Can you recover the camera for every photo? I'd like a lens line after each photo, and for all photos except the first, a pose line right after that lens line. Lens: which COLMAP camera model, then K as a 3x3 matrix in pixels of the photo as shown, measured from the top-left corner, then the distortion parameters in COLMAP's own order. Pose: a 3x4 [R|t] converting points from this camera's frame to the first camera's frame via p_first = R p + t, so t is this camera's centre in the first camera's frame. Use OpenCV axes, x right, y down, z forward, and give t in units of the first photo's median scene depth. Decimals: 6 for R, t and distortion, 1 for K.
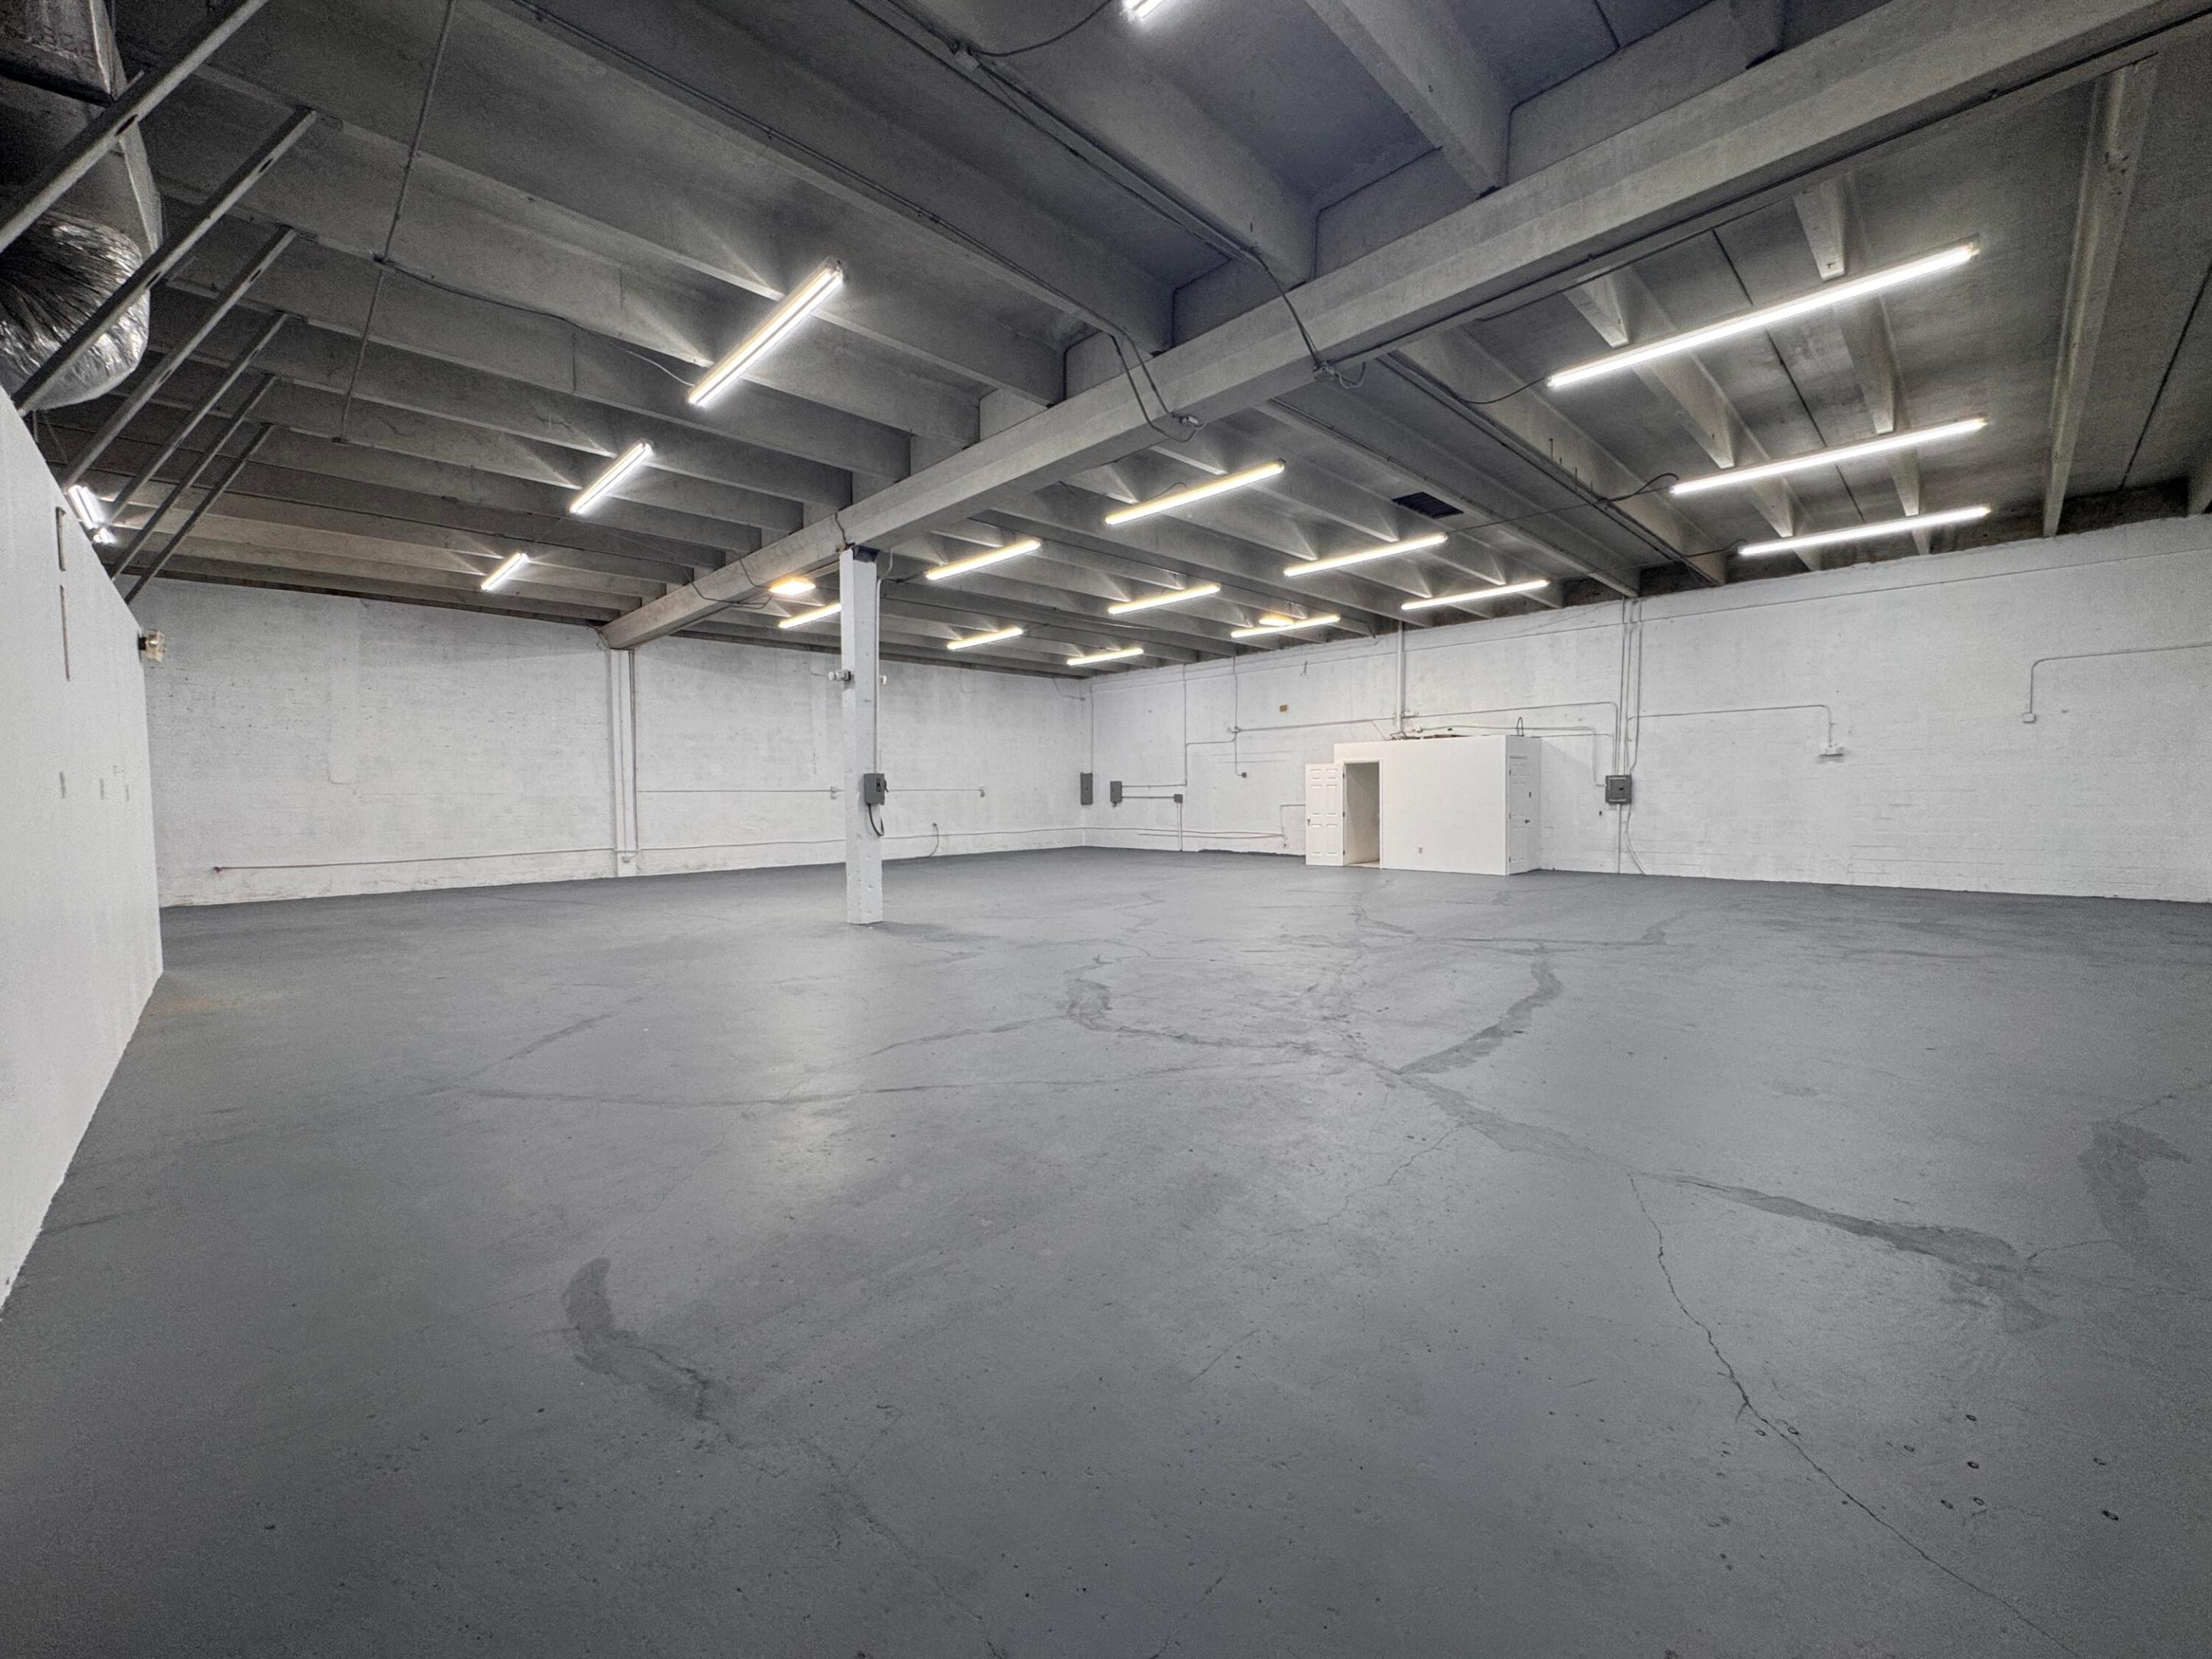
lens RADIAL K [[884.7, 0, 1106.0], [0, 884.7, 829.5], [0, 0, 1]] dist [-0.002906, 0.000128]
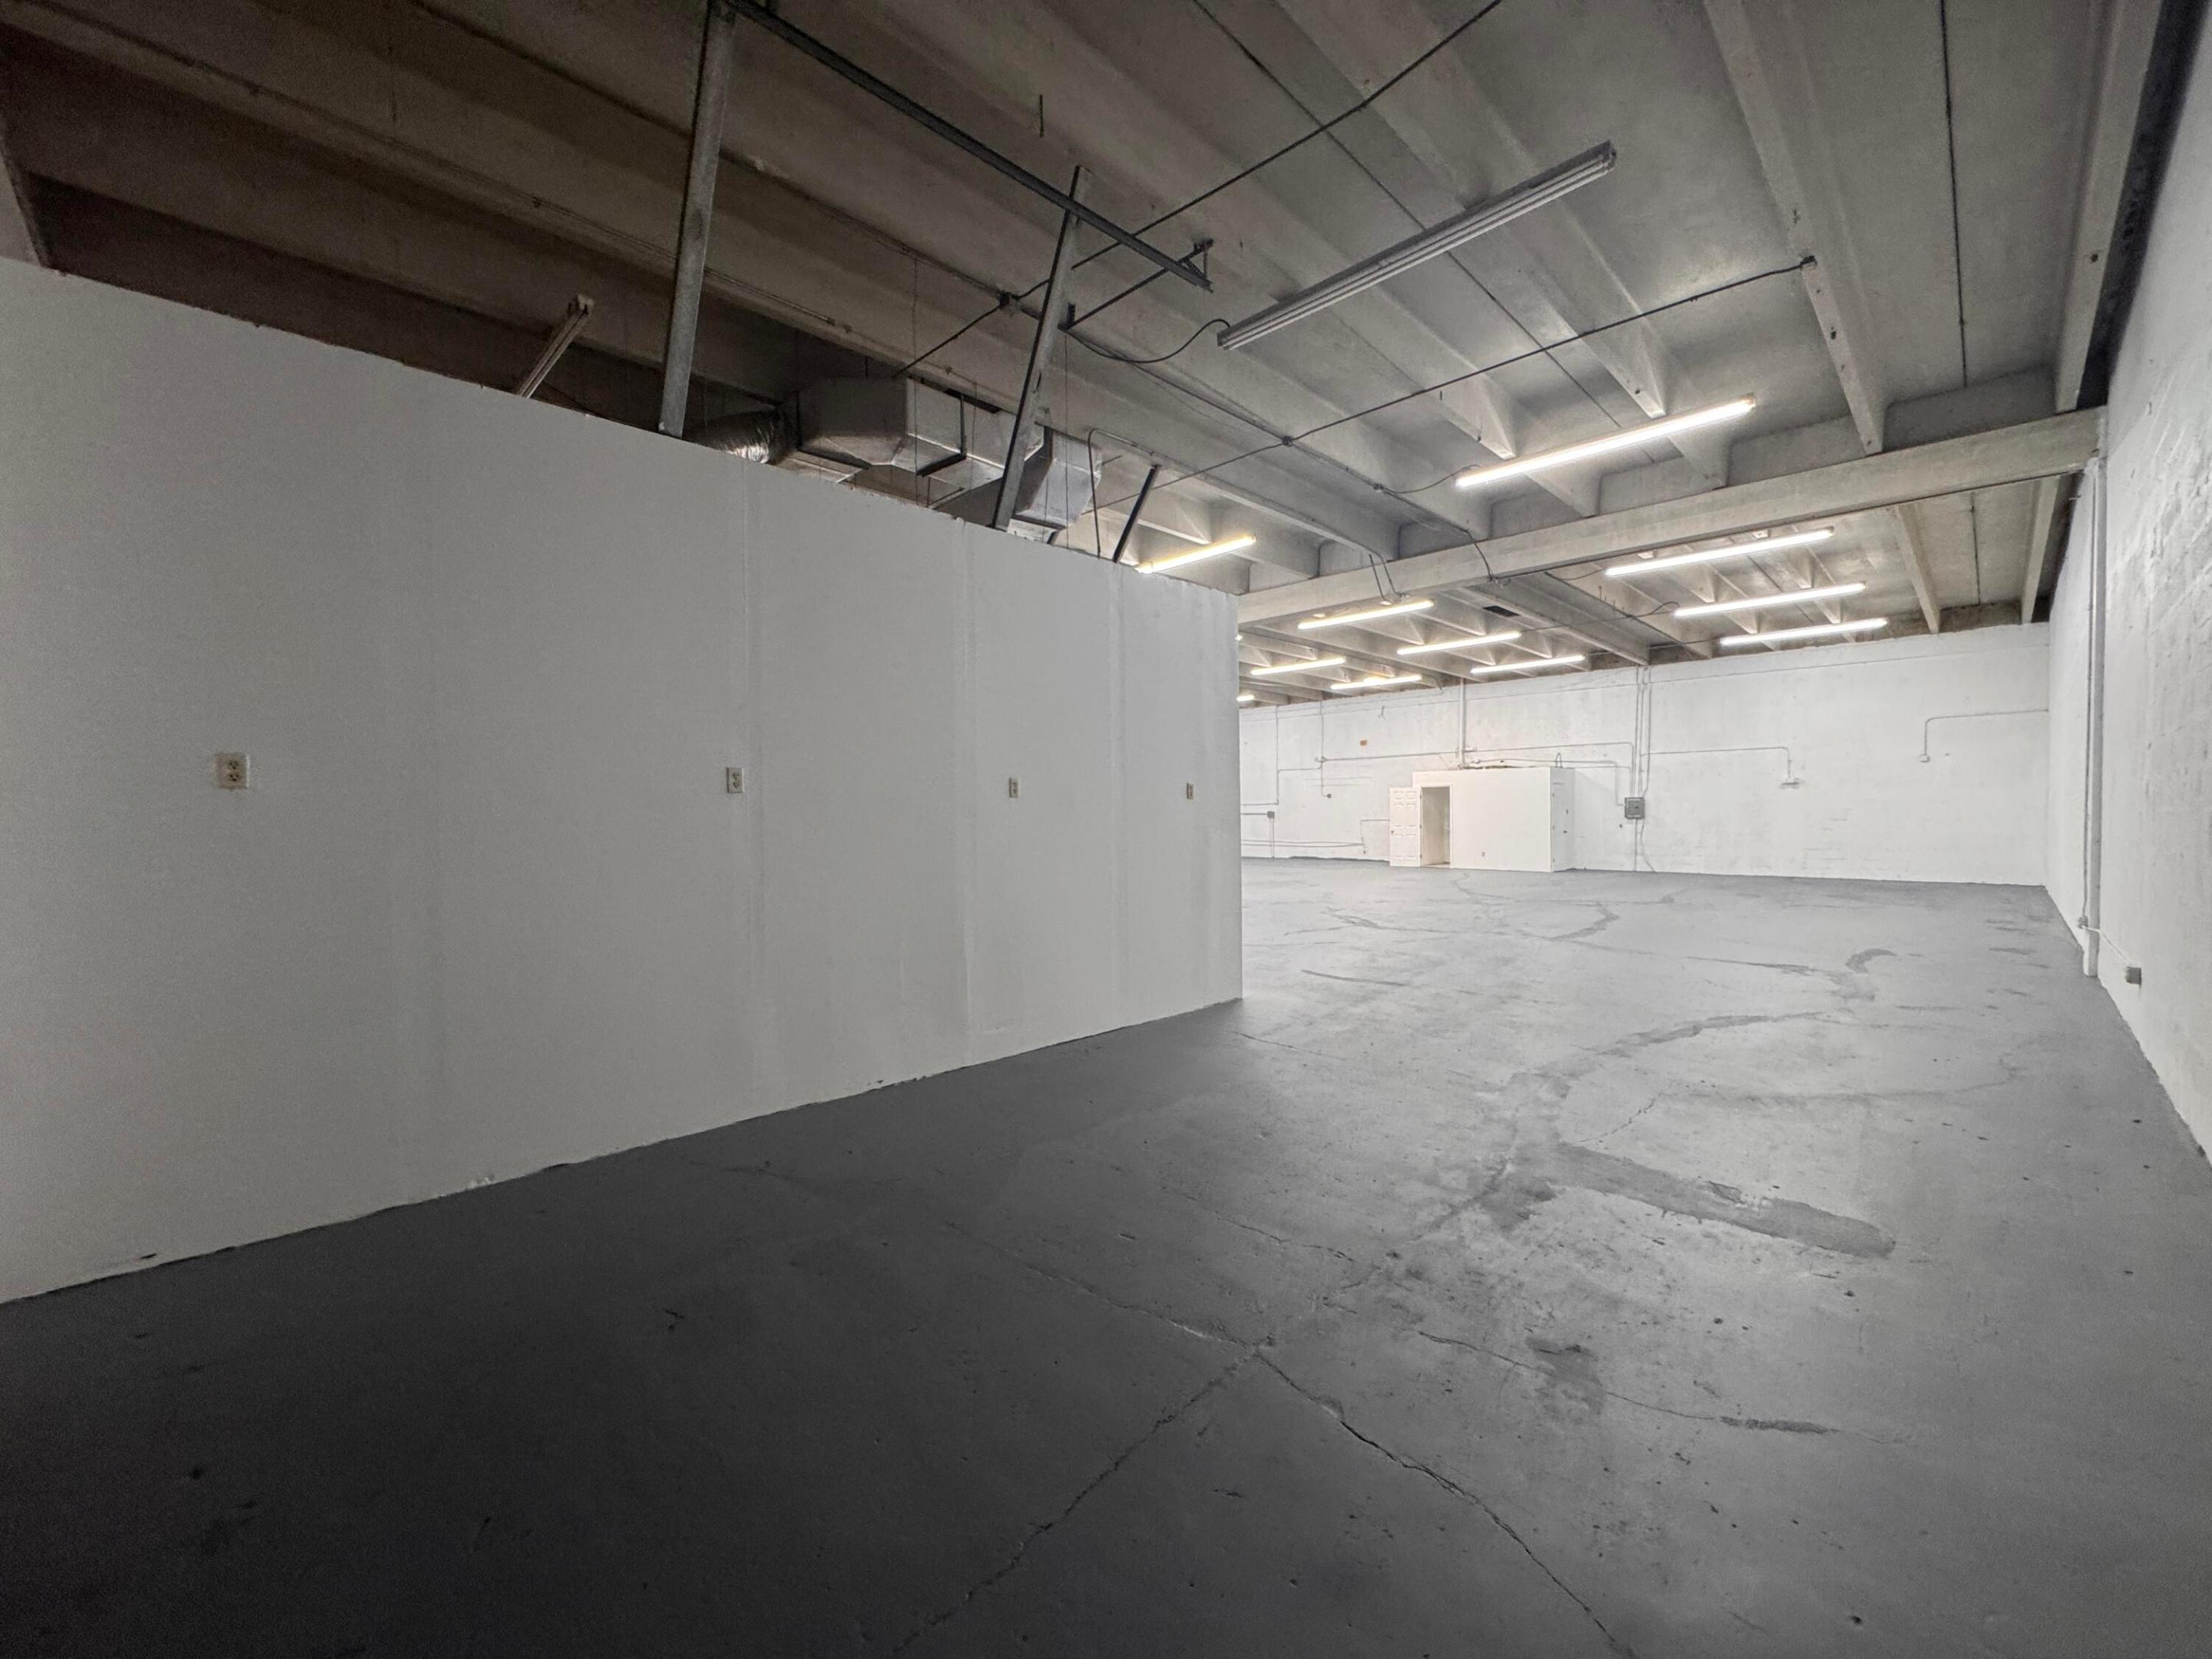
lens RADIAL K [[899.9, 0, 1106.0], [0, 899.9, 829.5], [0, 0, 1]] dist [0.007635, -0.000034]
pose [[0.999910, 0.004702, 0.012600, -0.230960], [-0.004399, 0.999703, -0.023964, 0.022944], [-0.012709, 0.023906, 0.999633, -0.345182]]
